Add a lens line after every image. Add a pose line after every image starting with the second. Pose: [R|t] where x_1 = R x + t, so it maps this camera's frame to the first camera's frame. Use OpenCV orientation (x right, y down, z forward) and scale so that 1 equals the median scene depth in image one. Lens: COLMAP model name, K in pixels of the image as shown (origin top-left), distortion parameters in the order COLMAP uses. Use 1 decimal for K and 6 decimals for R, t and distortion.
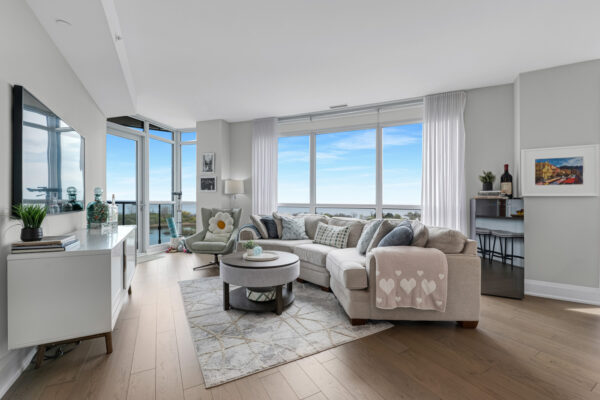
lens RADIAL K [[240.7, 0, 301.9], [0, 240.7, 199.9], [0, 0, 1]] dist [-0.004305, -0.000387]
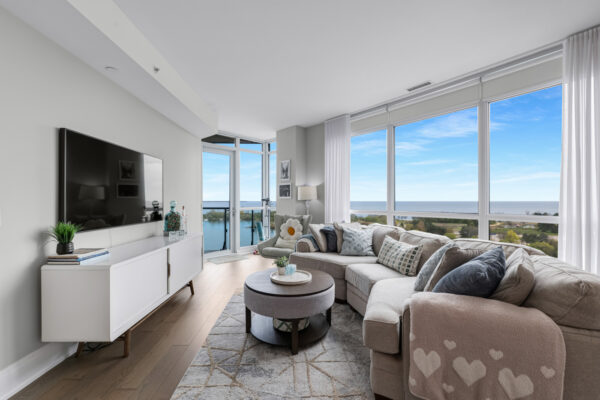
lens RADIAL K [[240.7, 0, 299.3], [0, 240.7, 201.6], [0, 0, 1]] dist [-0.004305, -0.000387]
pose [[0.894927, -0.011562, -0.446063, 0.198392], [0.013800, 0.999903, 0.001768, -0.032800], [0.445999, -0.007738, 0.895000, 0.180639]]
